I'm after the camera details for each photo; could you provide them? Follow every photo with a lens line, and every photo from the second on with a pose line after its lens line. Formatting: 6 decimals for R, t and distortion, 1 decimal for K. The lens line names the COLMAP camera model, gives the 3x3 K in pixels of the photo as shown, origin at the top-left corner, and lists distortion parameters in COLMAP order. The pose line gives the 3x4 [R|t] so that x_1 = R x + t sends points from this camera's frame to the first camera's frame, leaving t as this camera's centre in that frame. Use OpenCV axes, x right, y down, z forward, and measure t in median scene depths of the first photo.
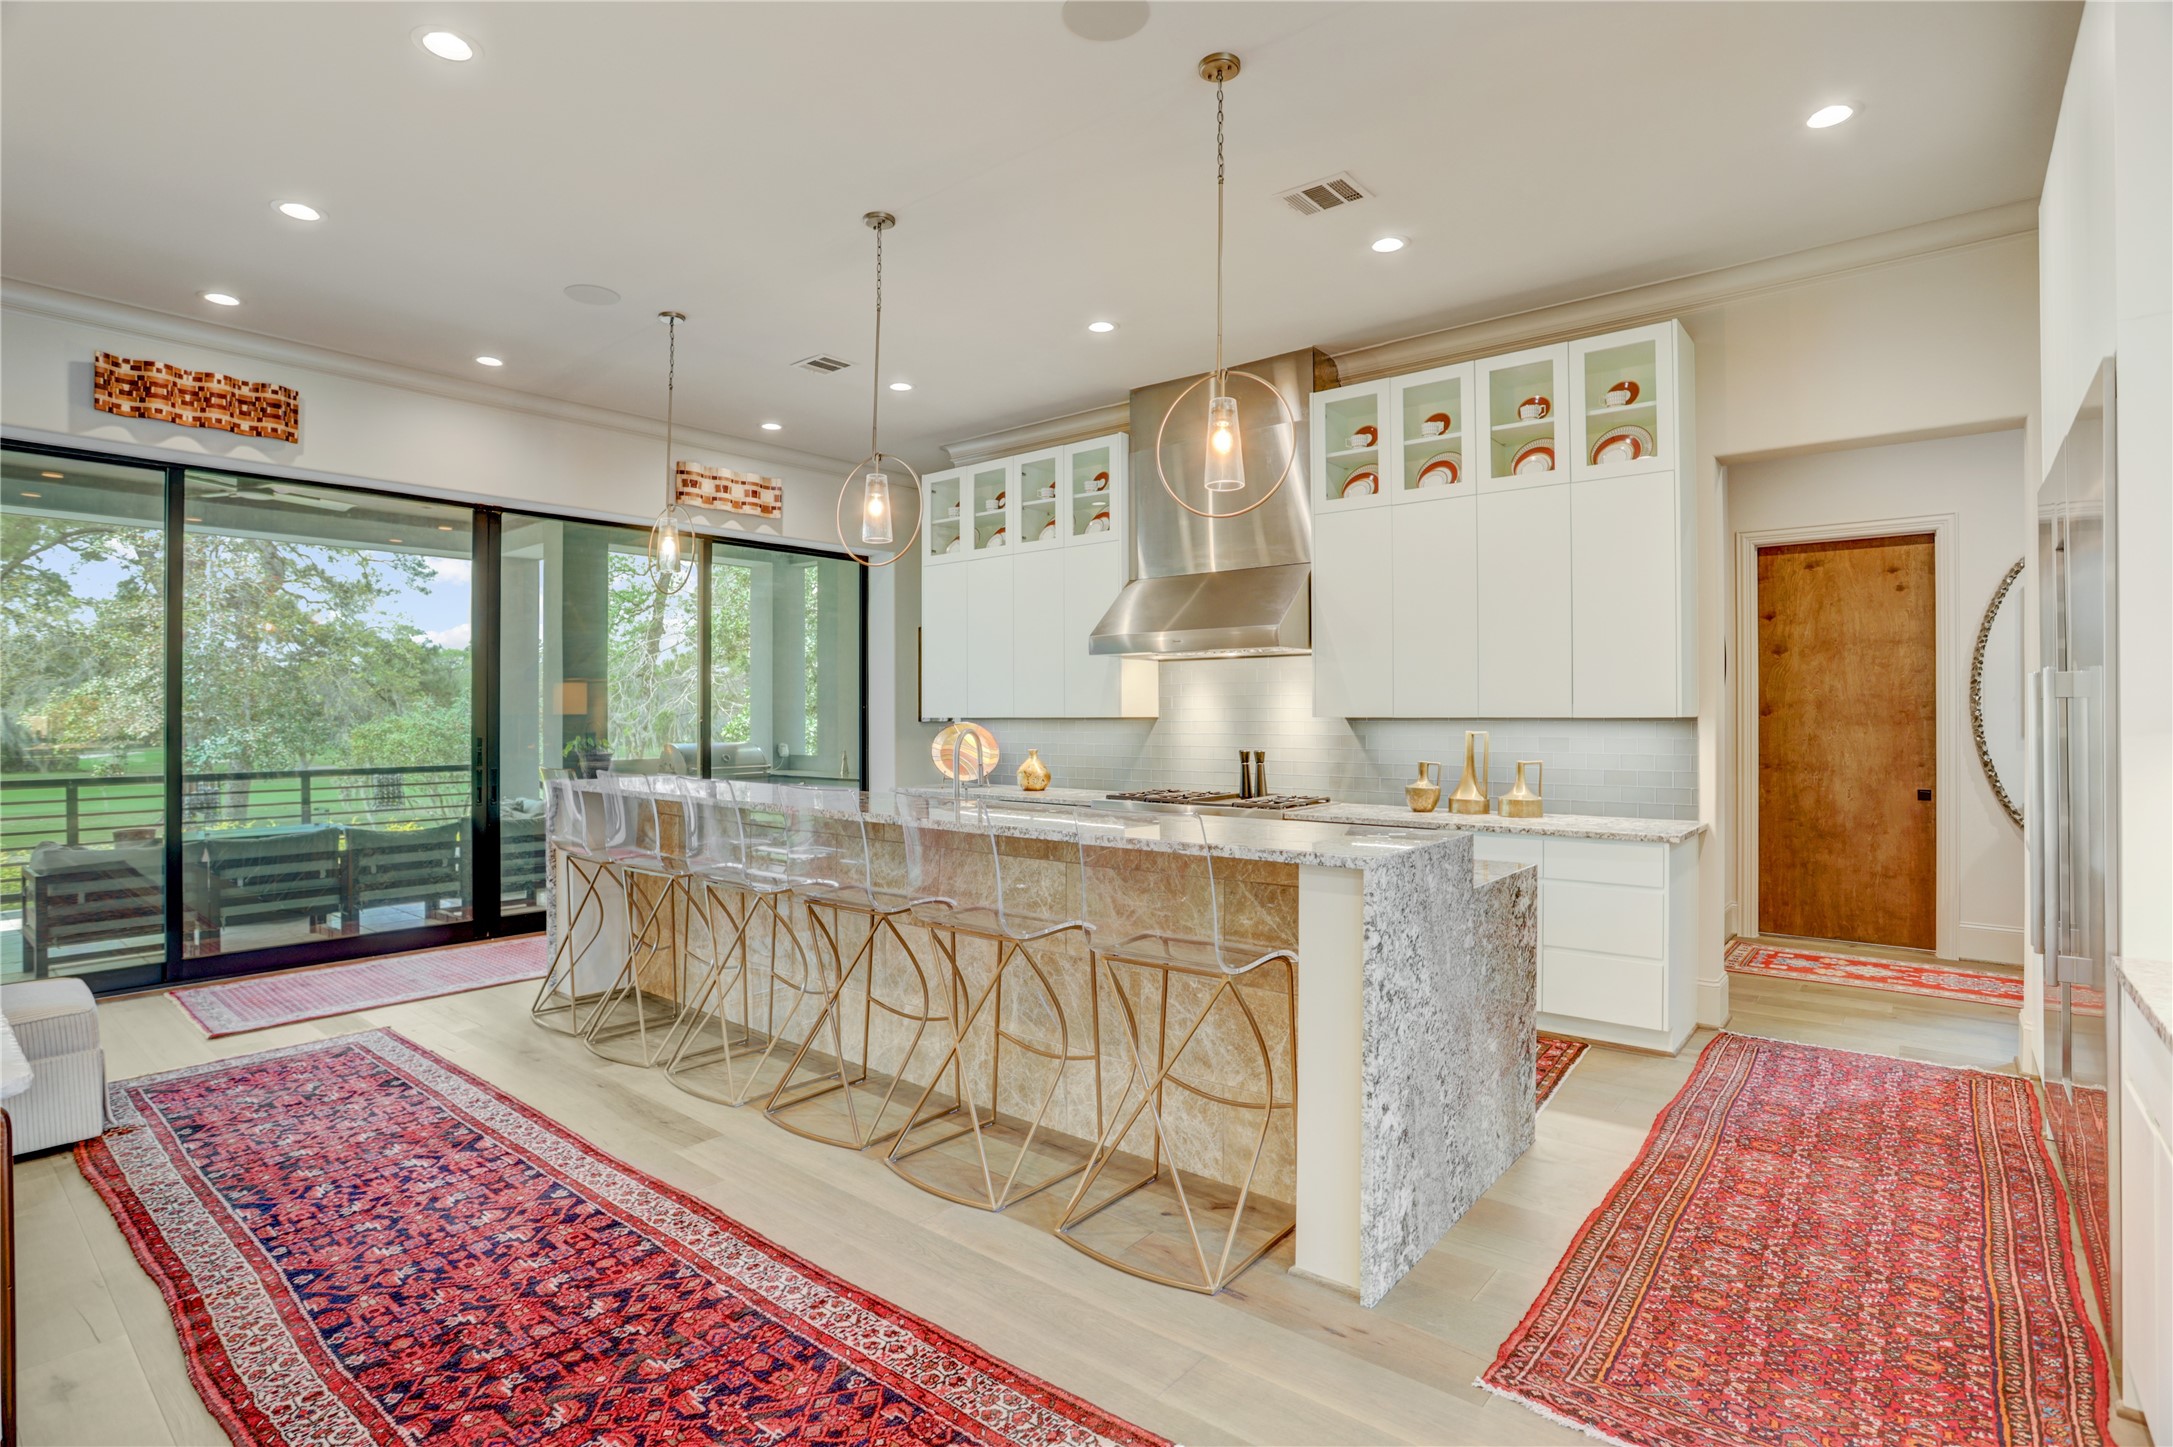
lens RADIAL K [[1069.2, 0, 1076.1], [0, 1069.2, 711.0], [0, 0, 1]] dist [-0.060986, 0.025790]
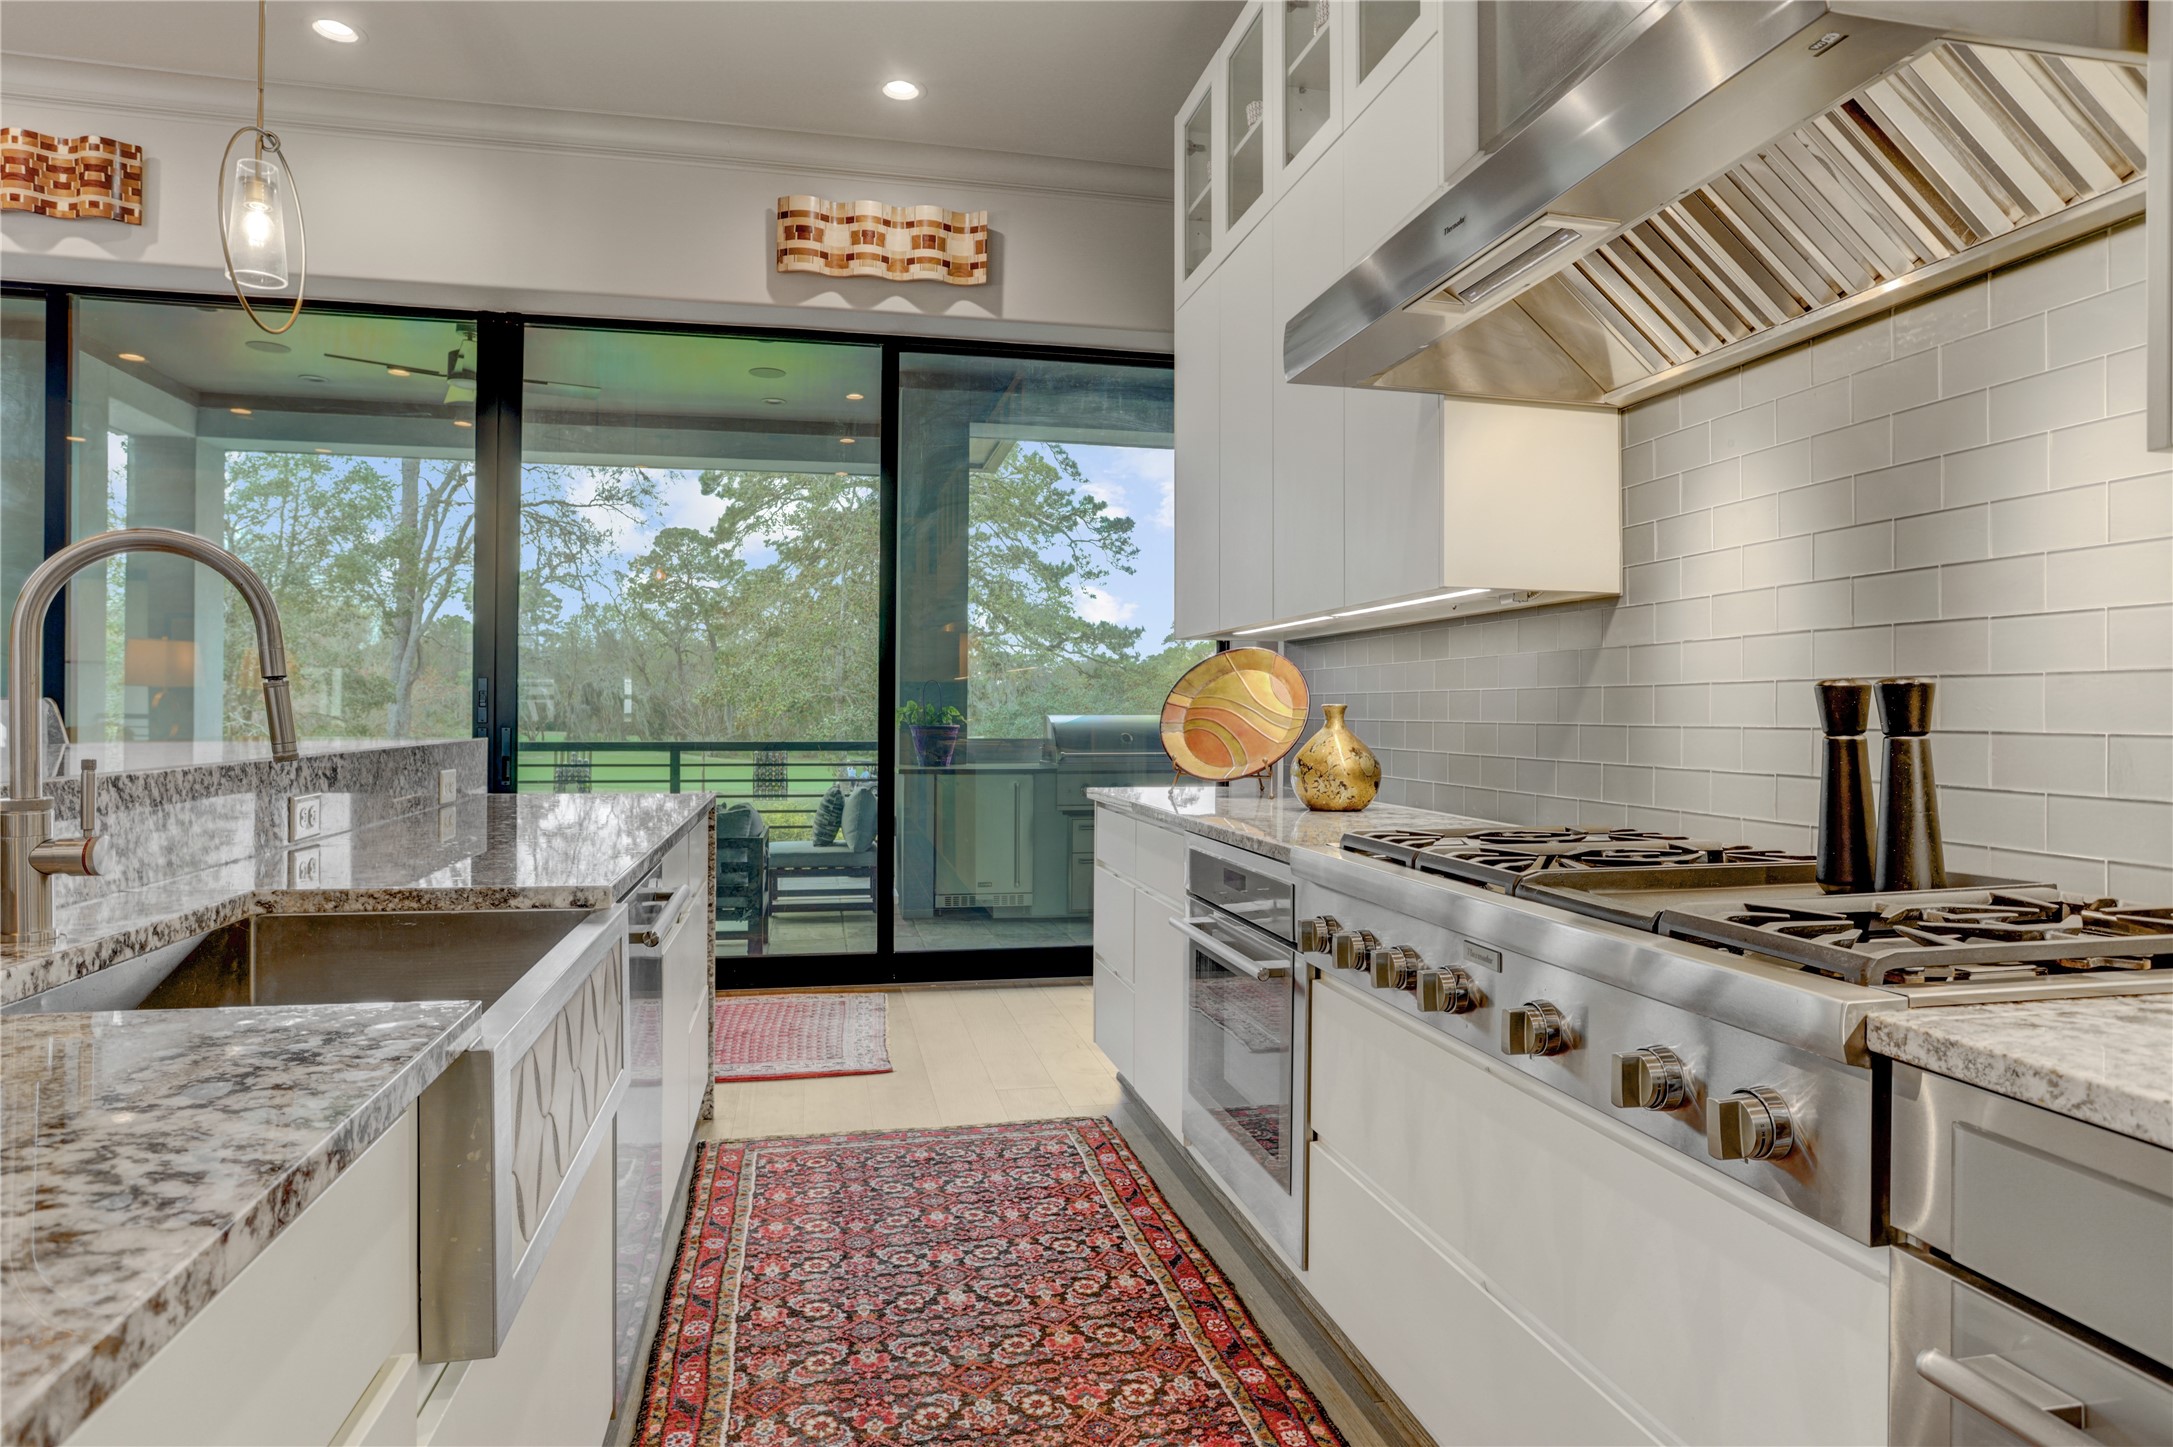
lens RADIAL K [[1268.5, 0, 1013.7], [0, 1268.5, 715.4], [0, 0, 1]] dist [0.031749, -0.000177]
pose [[0.756788, 0.010626, -0.653574, 0.345891], [-0.008628, 0.999943, 0.006266, 0.074631], [0.653603, 0.000897, 0.756837, 1.152808]]
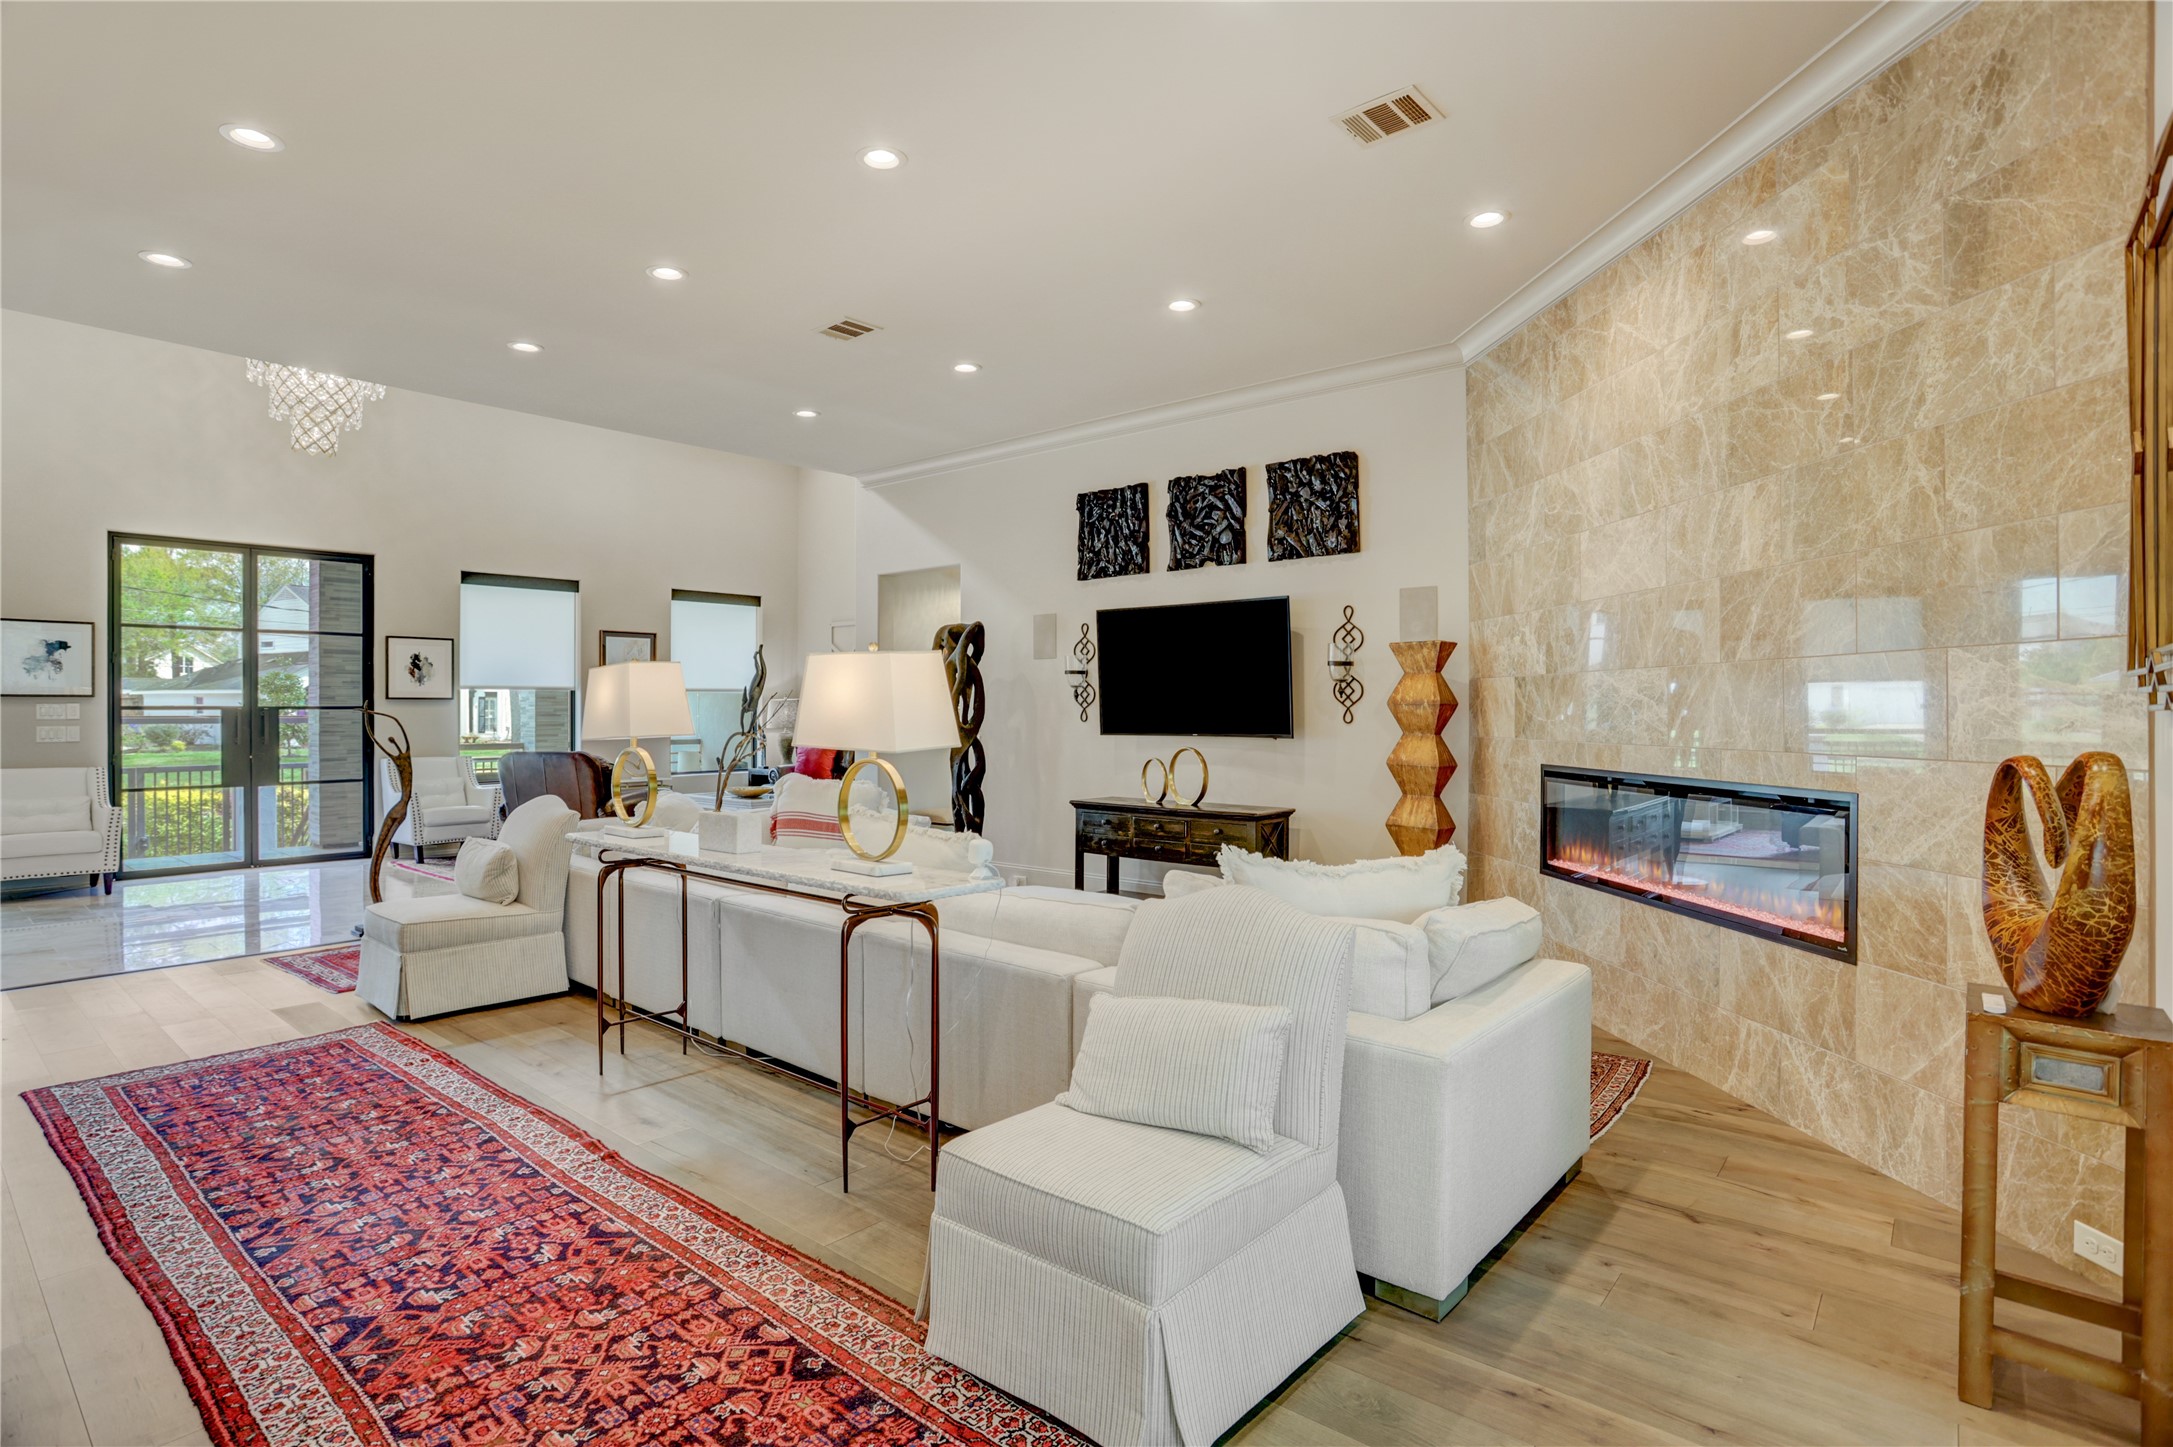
lens RADIAL K [[1069.2, 0, 1076.1], [0, 1069.2, 711.0], [0, 0, 1]] dist [-0.060986, 0.025790]
pose [[-0.999997, 0.001412, -0.002165, -1.000554], [0.001417, 0.999996, -0.002569, 0.018731], [0.002161, -0.002572, -0.999994, 1.597955]]
